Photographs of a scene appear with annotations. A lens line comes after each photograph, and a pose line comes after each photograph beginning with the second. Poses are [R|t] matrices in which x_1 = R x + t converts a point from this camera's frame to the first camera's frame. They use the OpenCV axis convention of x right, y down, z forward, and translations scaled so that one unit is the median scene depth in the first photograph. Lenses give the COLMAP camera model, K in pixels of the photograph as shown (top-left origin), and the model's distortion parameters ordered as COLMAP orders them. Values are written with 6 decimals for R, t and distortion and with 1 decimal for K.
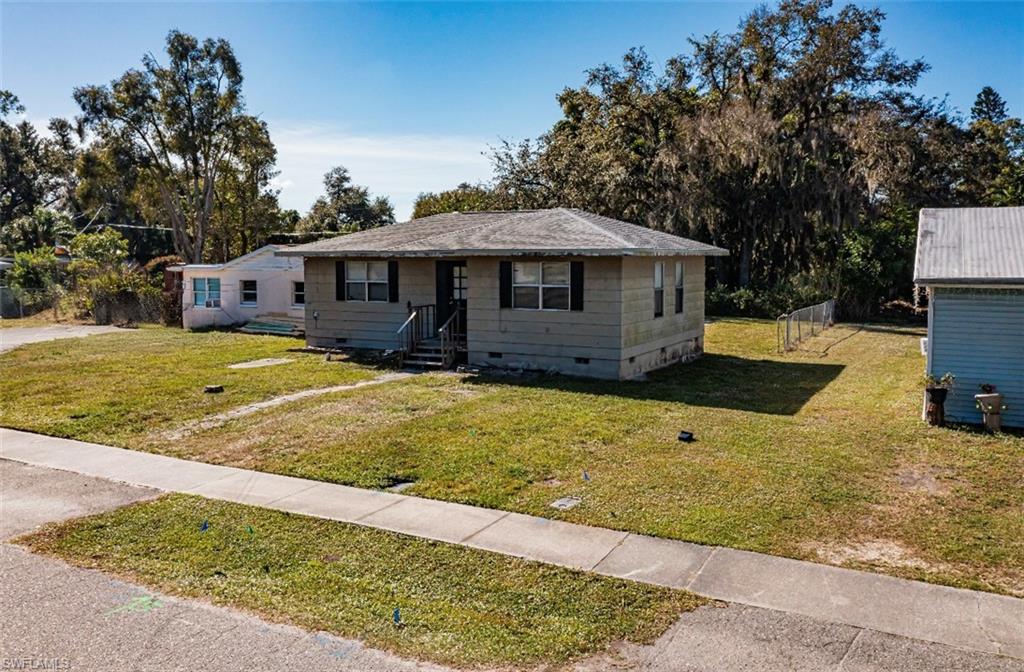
lens RADIAL K [[809.4, 0, 512.0], [0, 809.4, 336.0], [0, 0, 1]] dist [0.034759, 0.001151]
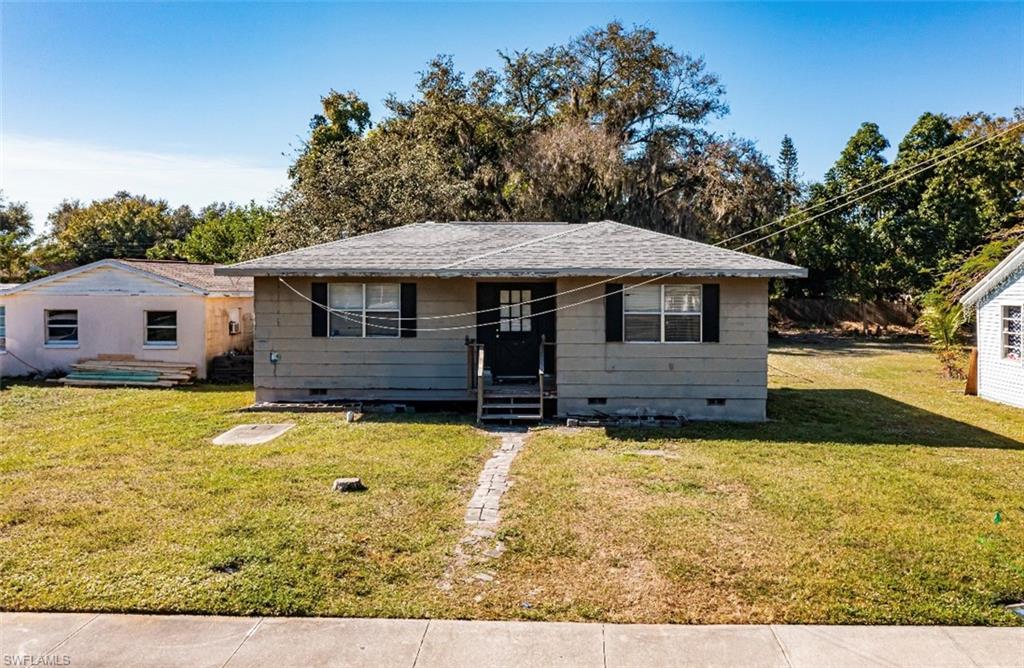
lens RADIAL K [[809.4, 0, 512.0], [0, 809.4, 334.0], [0, 0, 1]] dist [0.034759, 0.001151]
pose [[0.897945, -0.025914, 0.439345, -0.392458], [0.038764, 0.999042, -0.020299, -0.025744], [-0.438398, 0.035259, 0.898089, 0.280437]]
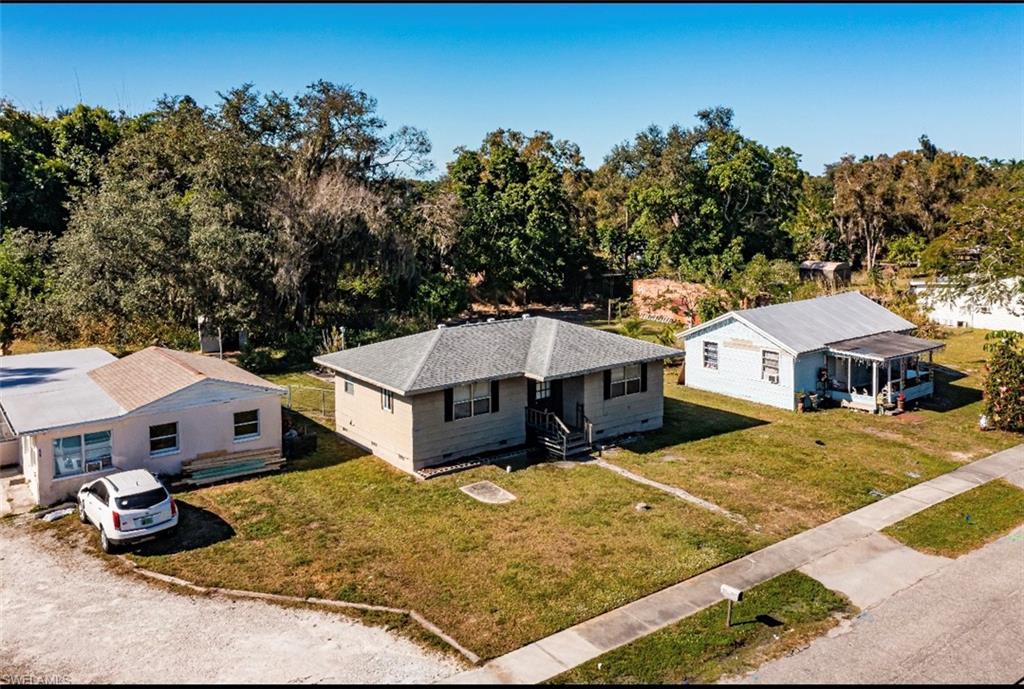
lens RADIAL K [[840.2, 0, 468.3], [0, 840.2, 344.0], [0, 0, 1]] dist [0.003676, 0.000556]
pose [[0.456839, -0.165295, 0.874057, -1.255009], [0.103168, 0.985799, 0.132504, -0.315029], [-0.883547, 0.029642, 0.467404, 0.439255]]
